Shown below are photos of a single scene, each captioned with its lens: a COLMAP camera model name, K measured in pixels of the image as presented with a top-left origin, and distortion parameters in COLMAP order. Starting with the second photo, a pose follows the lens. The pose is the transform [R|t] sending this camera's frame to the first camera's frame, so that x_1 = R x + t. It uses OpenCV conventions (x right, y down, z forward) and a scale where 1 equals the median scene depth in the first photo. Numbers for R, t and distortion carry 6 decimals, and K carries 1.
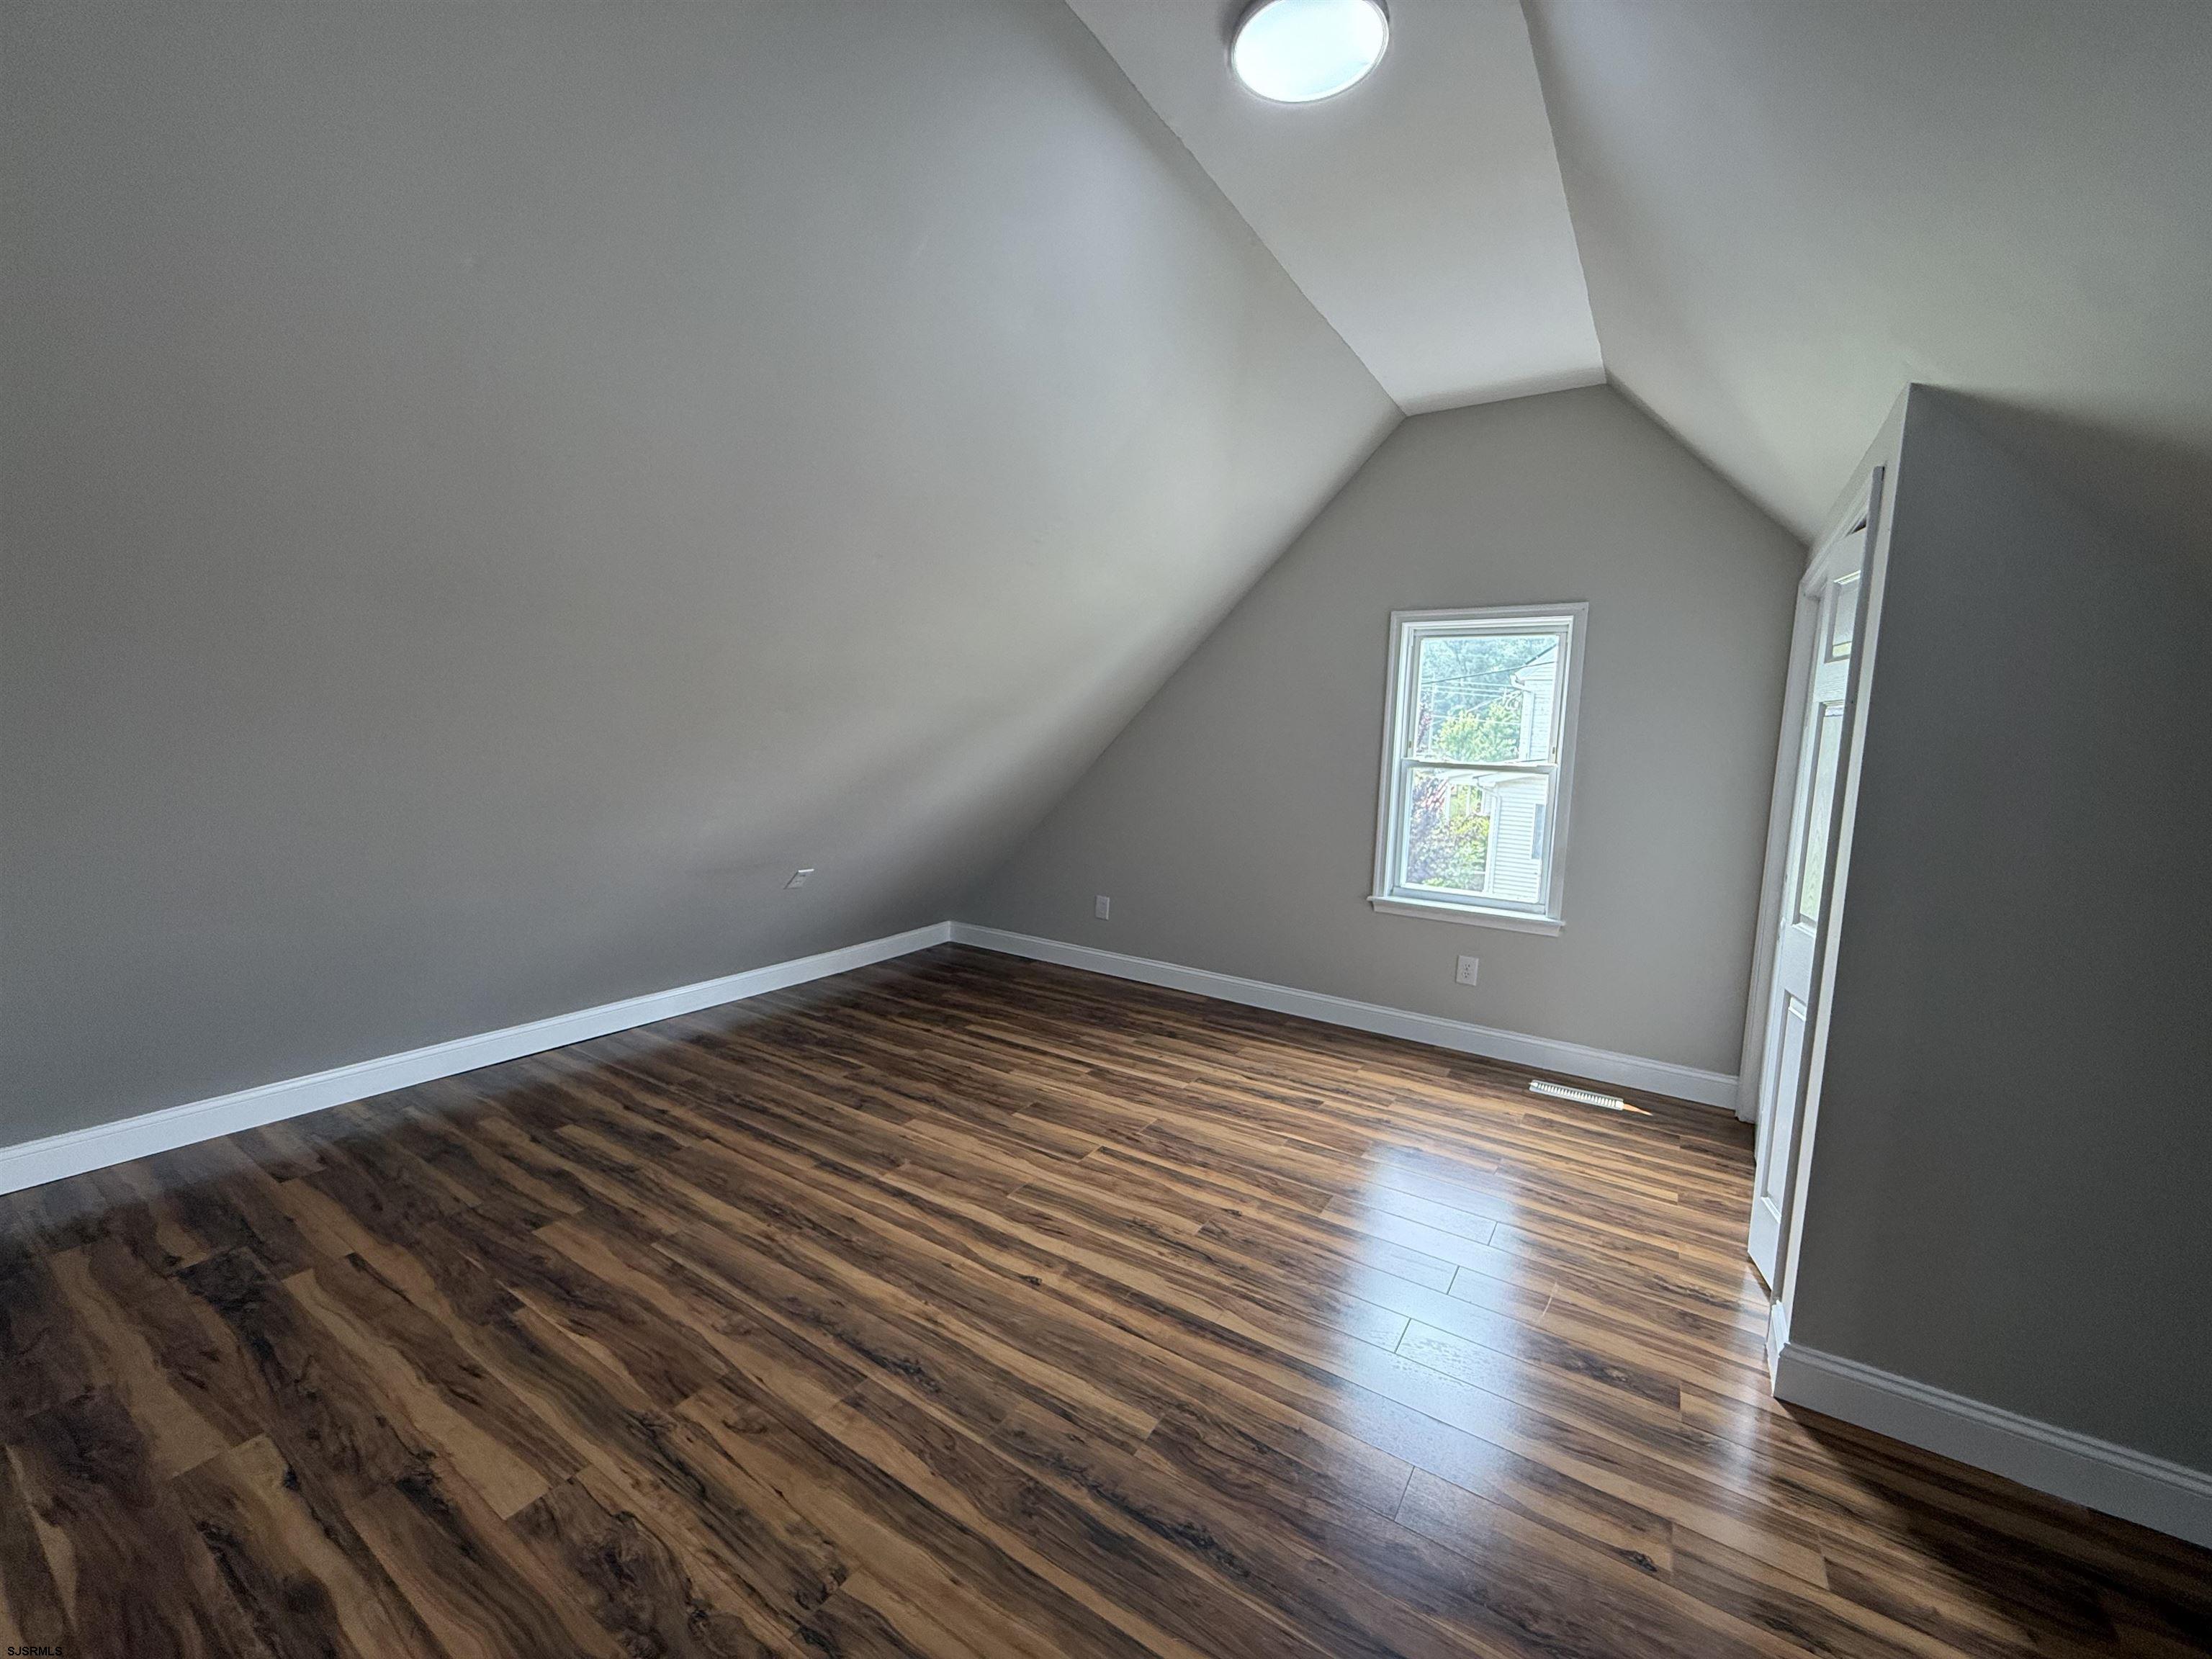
lens RADIAL K [[883.5, 0, 1102.2], [0, 883.5, 828.7], [0, 0, 1]] dist [-0.003830, 0.001155]
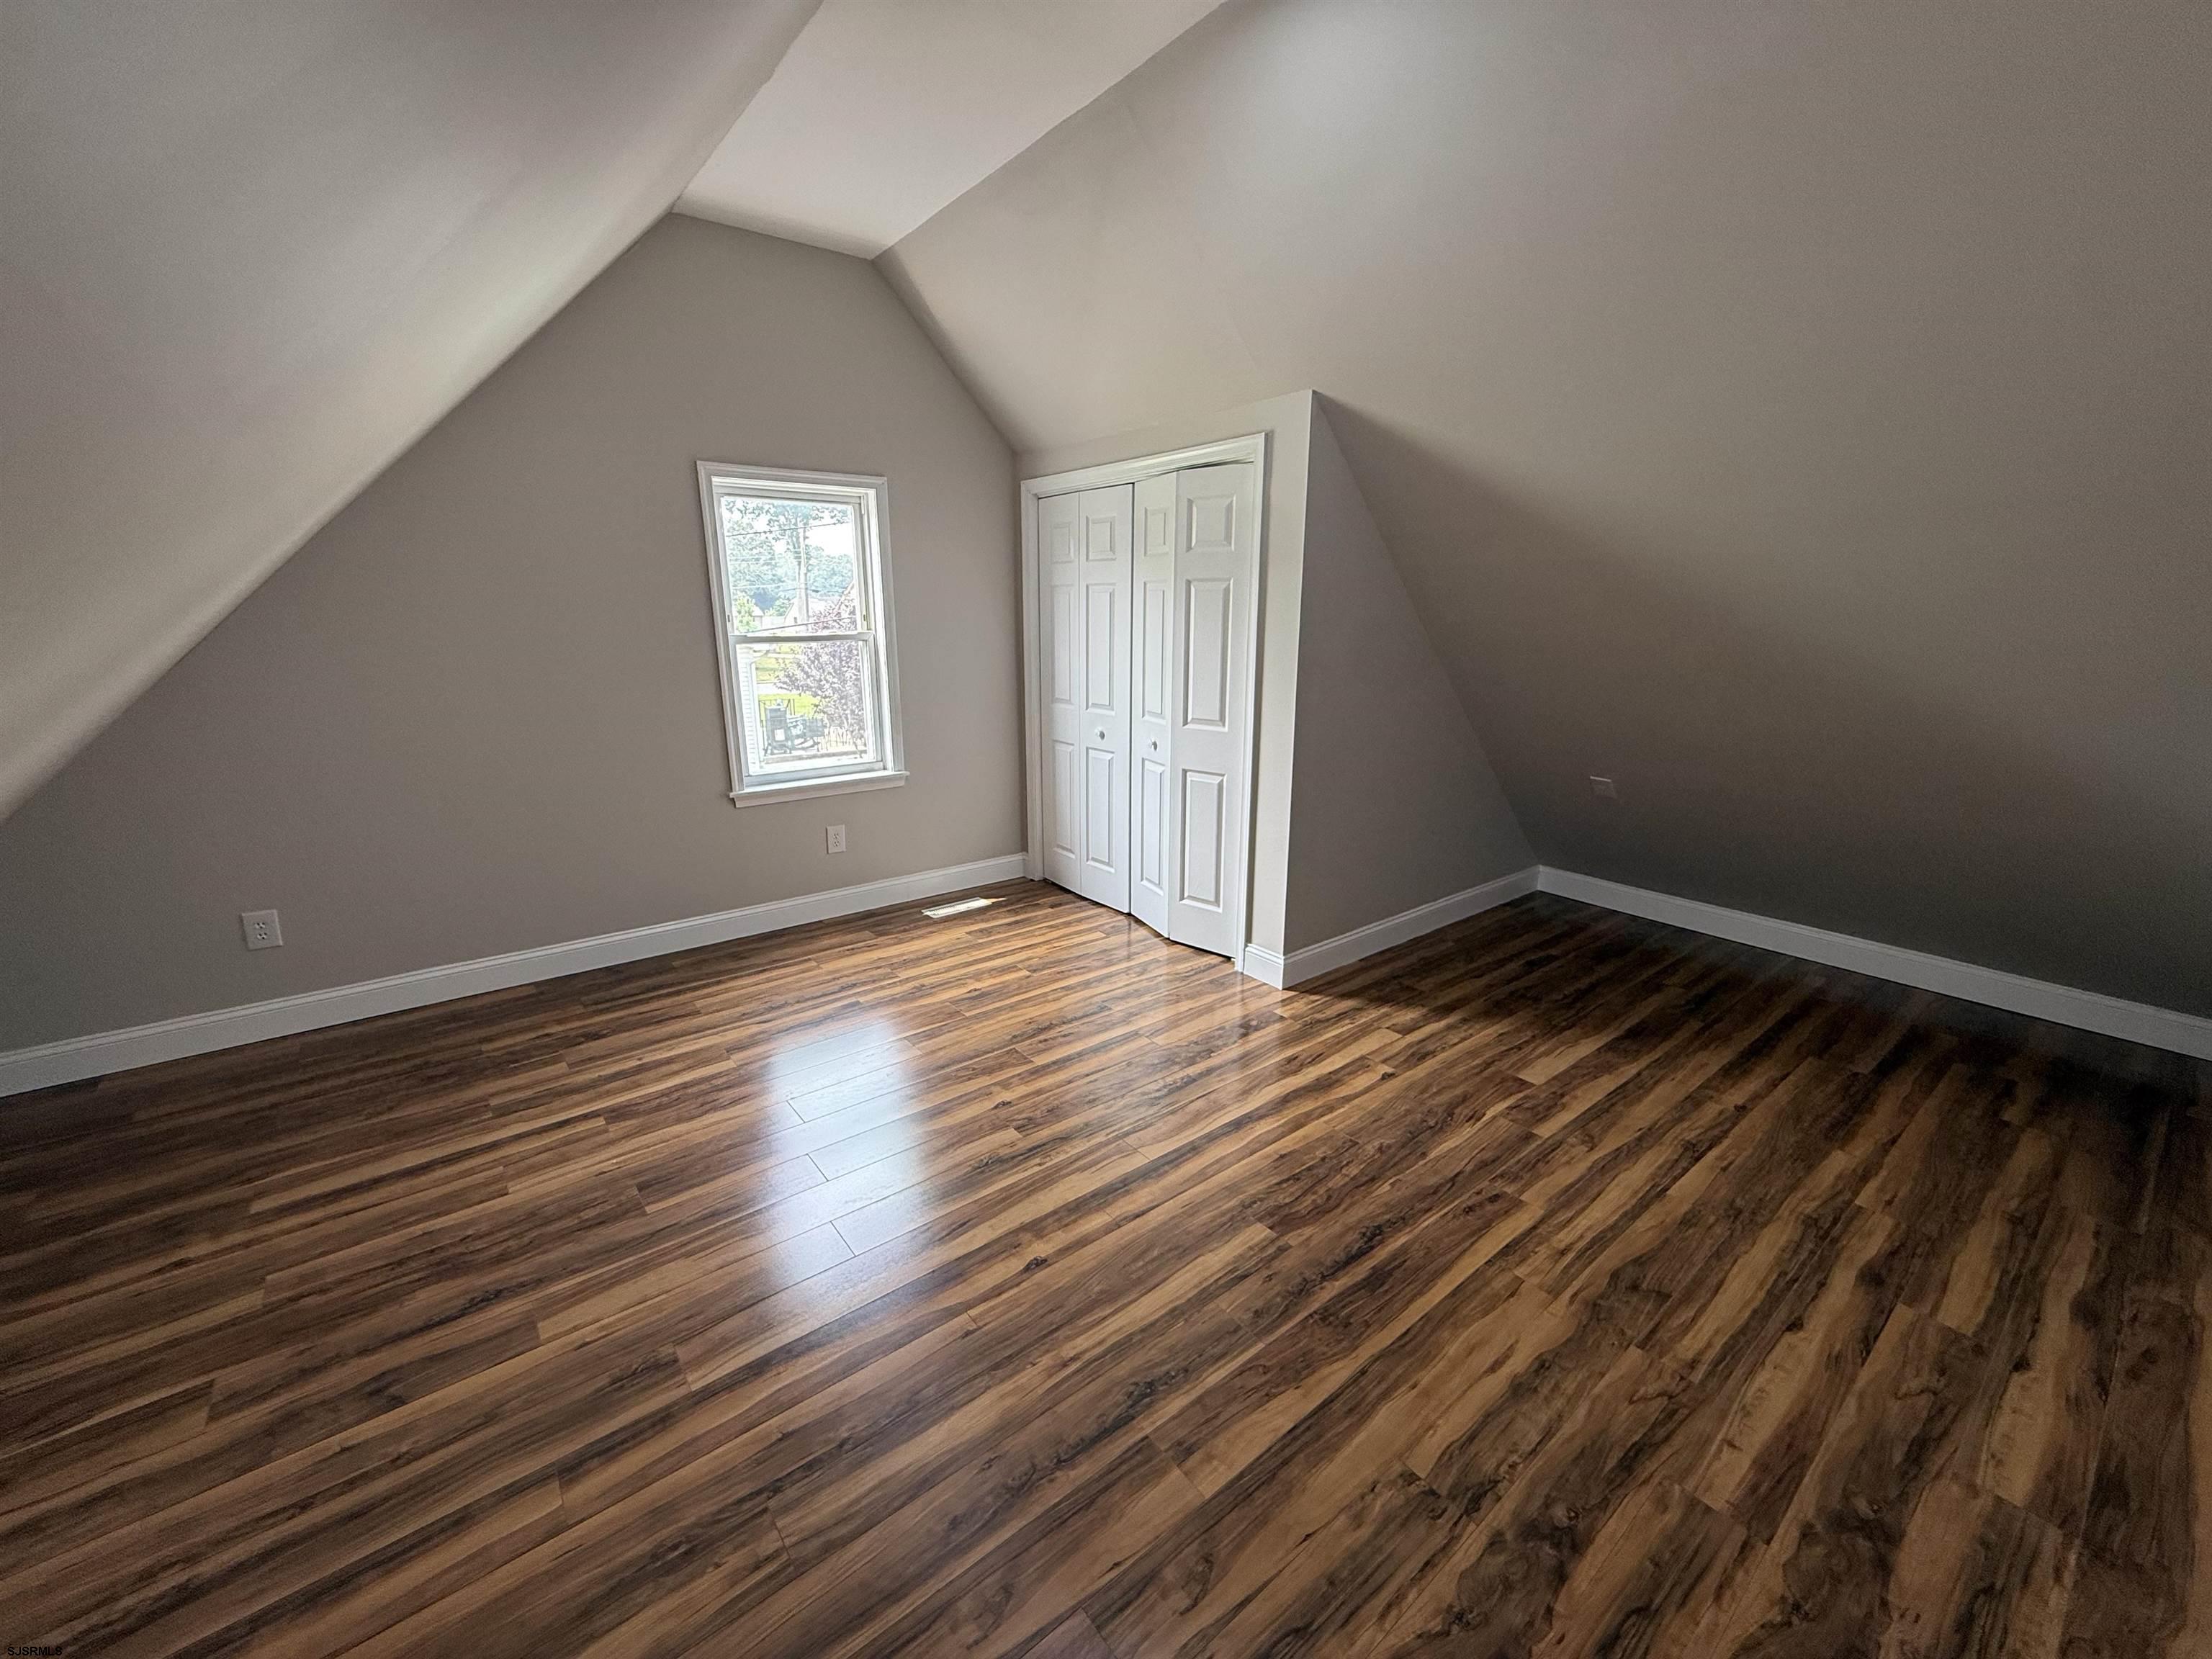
lens RADIAL K [[883.5, 0, 1102.2], [0, 883.5, 828.7], [0, 0, 1]] dist [-0.003830, 0.001155]
pose [[0.324234, -0.264962, 0.908112, -0.531724], [0.119253, 0.963763, 0.238621, -0.076690], [-0.938430, 0.030926, 0.344082, 0.447090]]
